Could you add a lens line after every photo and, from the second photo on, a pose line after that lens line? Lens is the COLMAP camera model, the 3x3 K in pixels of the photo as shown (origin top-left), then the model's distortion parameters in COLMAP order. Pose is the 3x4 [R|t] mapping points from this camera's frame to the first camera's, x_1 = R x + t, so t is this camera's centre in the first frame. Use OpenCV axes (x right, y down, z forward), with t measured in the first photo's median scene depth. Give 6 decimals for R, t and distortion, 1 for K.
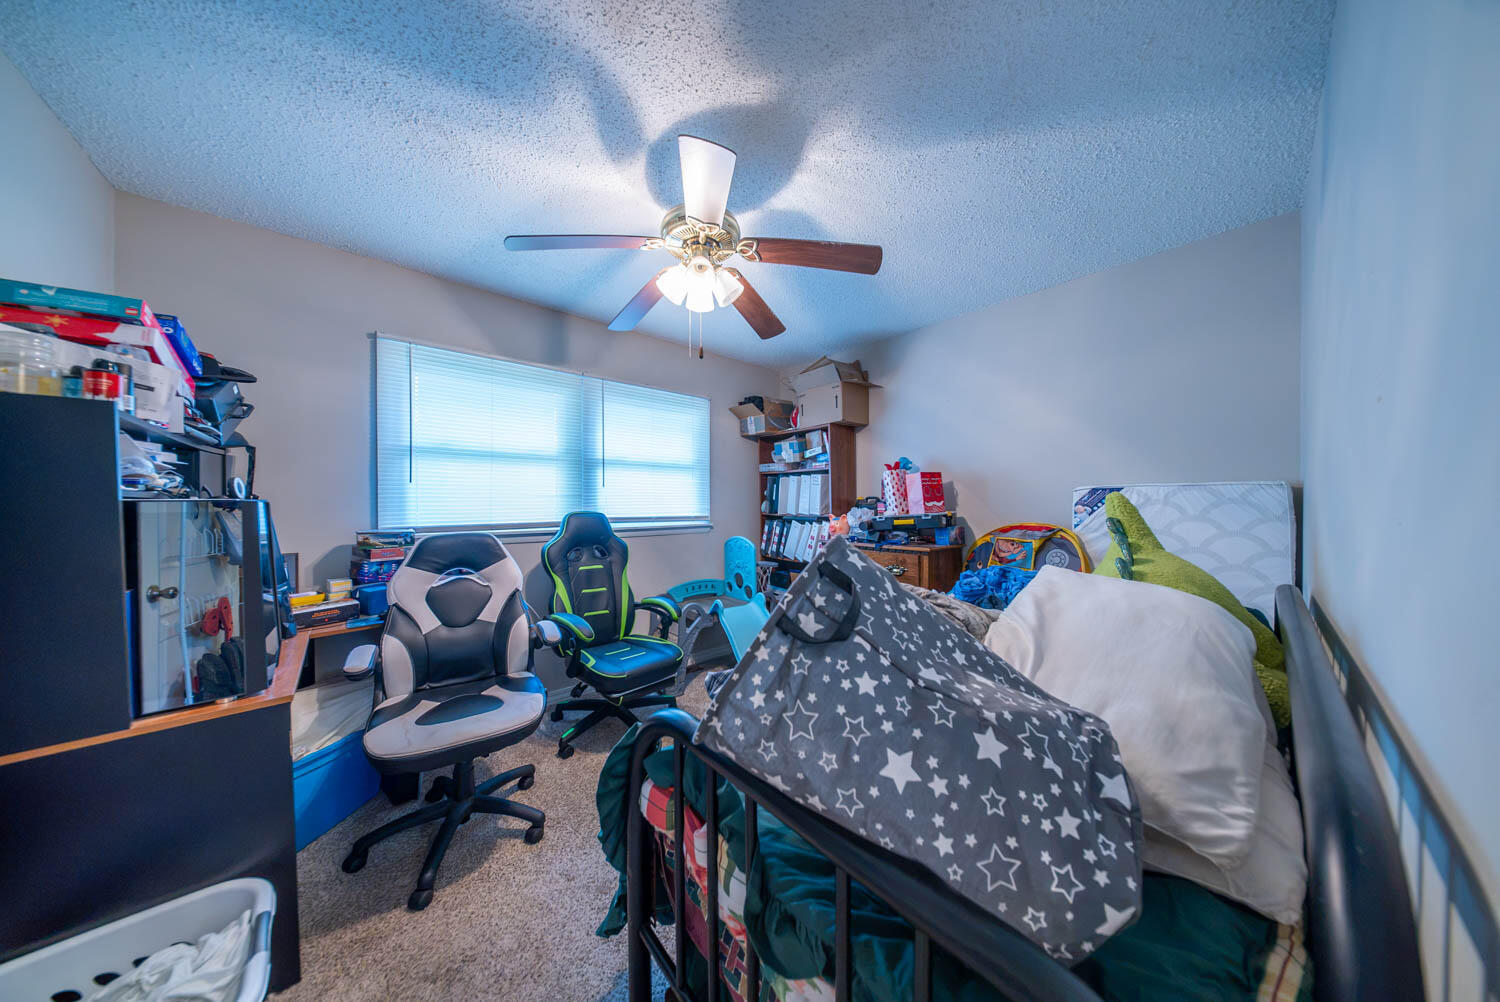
lens RADIAL K [[442.1, 0, 748.7], [0, 442.1, 504.5], [0, 0, 1]] dist [-0.001614, -0.000729]
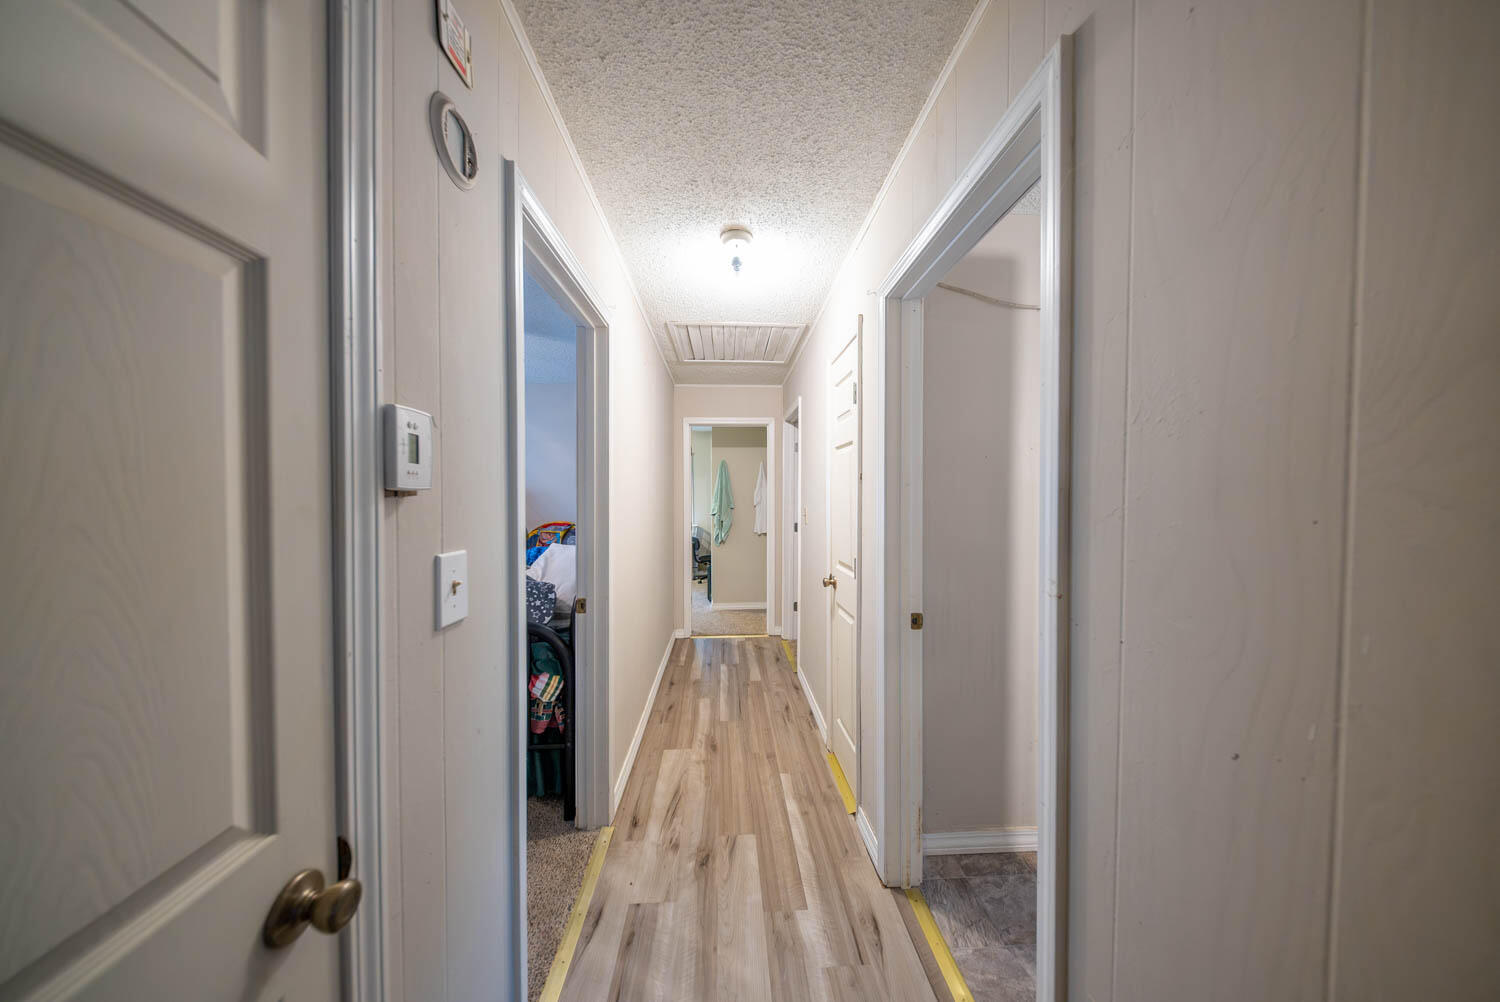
lens RADIAL K [[442.1, 0, 751.7], [0, 442.1, 499.4], [0, 0, 1]] dist [-0.001614, -0.000729]
pose [[0.603804, -0.005817, 0.797112, -0.516296], [0.000162, 0.999974, 0.007174, -0.104857], [-0.797133, -0.004202, 0.603789, -1.171159]]
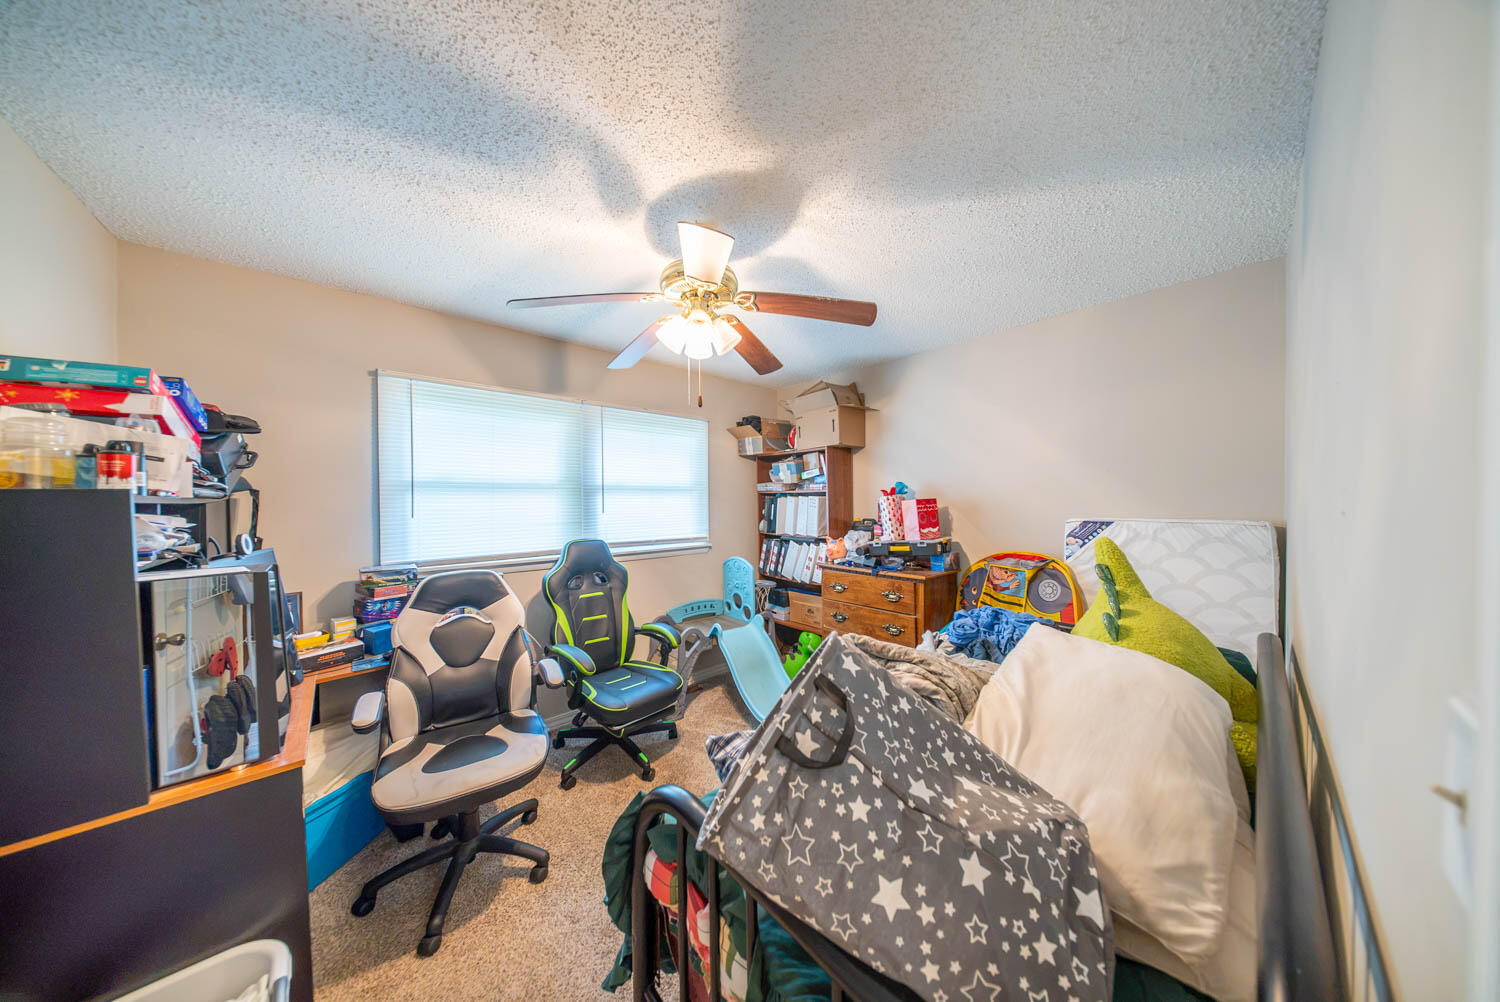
lens RADIAL K [[442.1, 0, 749.3], [0, 442.1, 504.1], [0, 0, 1]] dist [-0.001614, -0.000729]
pose [[0.999972, -0.004049, 0.006313, -0.001717], [0.004017, 0.999979, 0.005071, -0.141269], [-0.006333, -0.005045, 0.999967, -0.026654]]
